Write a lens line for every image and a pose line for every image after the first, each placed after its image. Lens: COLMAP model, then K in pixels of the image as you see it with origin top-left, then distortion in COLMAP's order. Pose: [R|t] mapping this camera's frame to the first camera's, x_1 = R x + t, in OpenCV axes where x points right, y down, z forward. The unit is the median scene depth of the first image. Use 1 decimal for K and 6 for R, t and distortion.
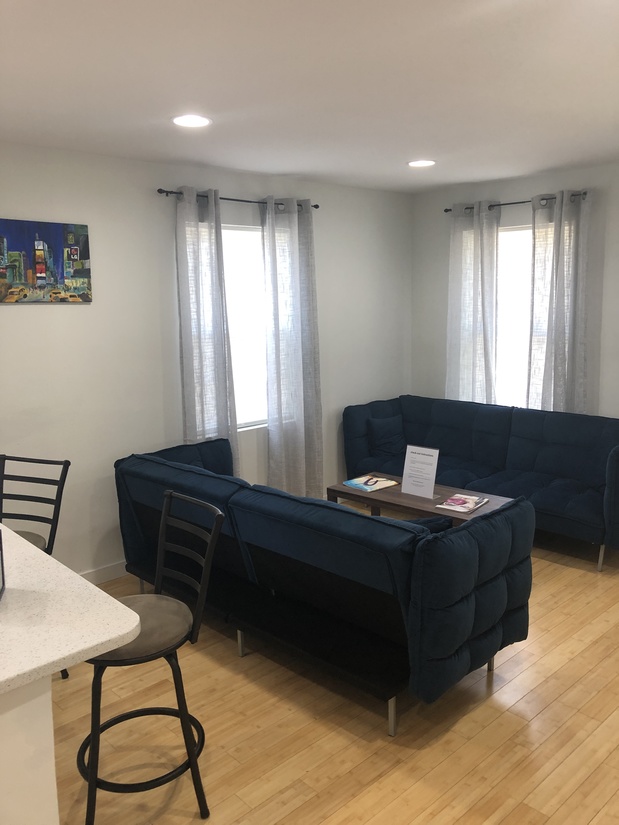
lens RADIAL K [[666.8, 0, 309.5], [0, 666.8, 412.5], [0, 0, 1]] dist [-0.006979, 0.001986]
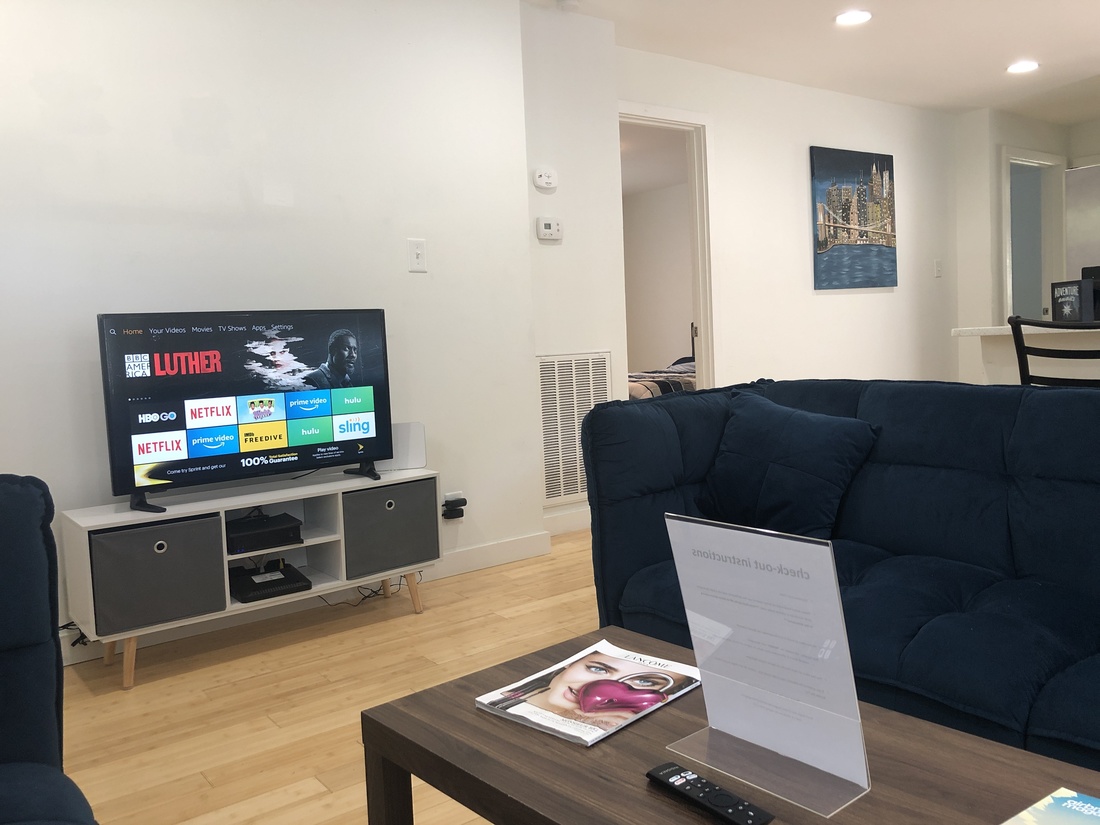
lens RADIAL K [[909.0, 0, 550.0], [0, 909.0, 412.5], [0, 0, 1]] dist [0.025936, -0.038632]
pose [[-0.993827, 0.064094, 0.090553, 0.221099], [0.084283, 0.966959, 0.240595, -0.048901], [-0.072141, 0.246742, -0.966392, 1.375136]]
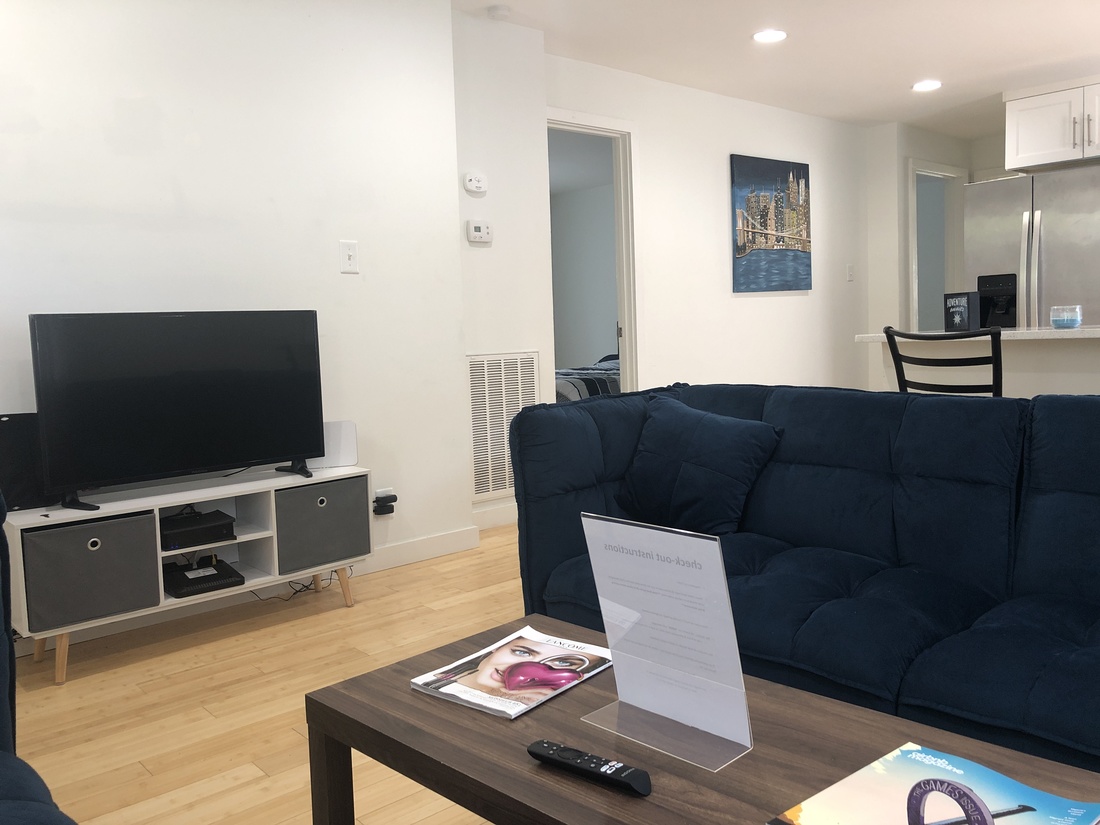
lens RADIAL K [[909.0, 0, 550.0], [0, 909.0, 412.5], [0, 0, 1]] dist [0.025936, -0.038632]
pose [[-0.998121, 0.059786, 0.013397, 0.217193], [0.061228, 0.965328, 0.253756, -0.065267], [0.002238, 0.254100, -0.967175, 1.411687]]
